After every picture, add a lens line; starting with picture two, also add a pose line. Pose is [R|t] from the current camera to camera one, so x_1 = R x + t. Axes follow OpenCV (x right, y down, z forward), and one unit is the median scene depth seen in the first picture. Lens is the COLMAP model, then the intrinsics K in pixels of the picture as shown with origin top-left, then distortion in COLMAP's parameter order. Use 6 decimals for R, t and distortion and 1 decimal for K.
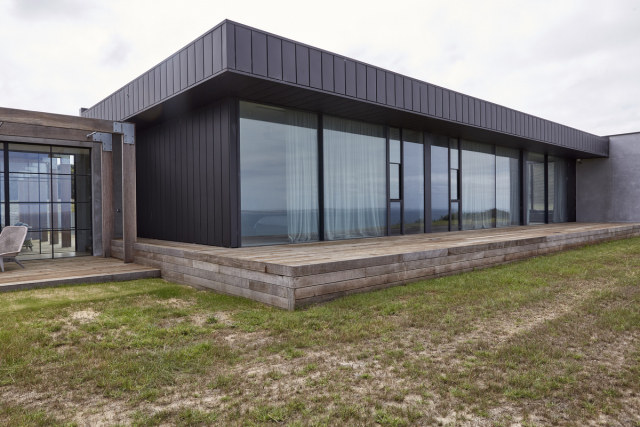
lens RADIAL K [[440.8, 0, 319.5], [0, 440.8, 214.1], [0, 0, 1]] dist [-0.008595, 0.002054]
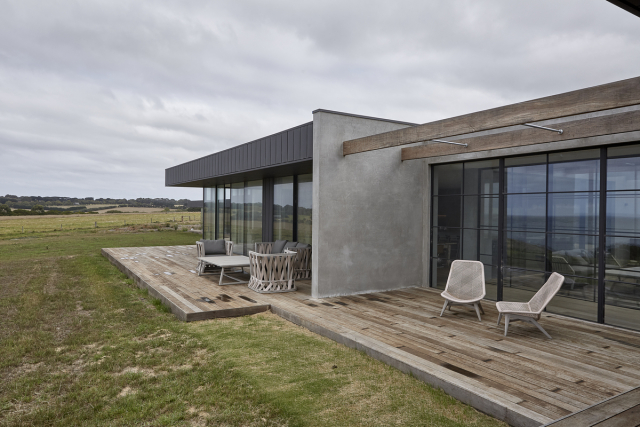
lens RADIAL K [[440.8, 0, 316.0], [0, 440.8, 214.3], [0, 0, 1]] dist [-0.008595, 0.002054]
pose [[-0.177465, 0.018636, -0.983951, 0.037732], [-0.020223, 0.999540, 0.022579, -0.070914], [0.983919, 0.023906, -0.177006, 0.742808]]
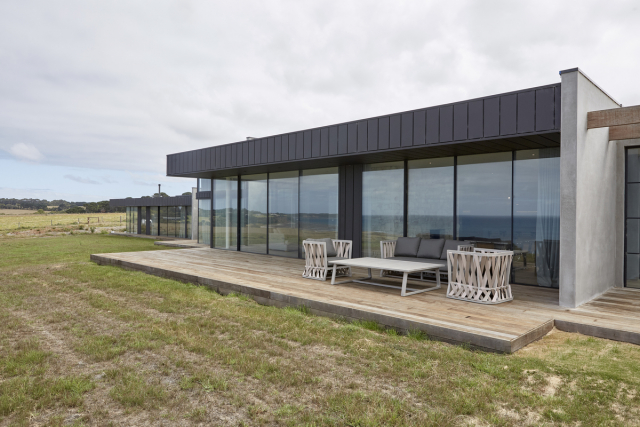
lens RADIAL K [[440.8, 0, 318.1], [0, 440.8, 215.0], [0, 0, 1]] dist [-0.008595, 0.002054]
pose [[0.066145, 0.017676, -0.997653, -0.171585], [-0.019650, 0.999672, 0.016409, -0.030314], [0.997617, 0.018518, 0.066470, 0.118012]]
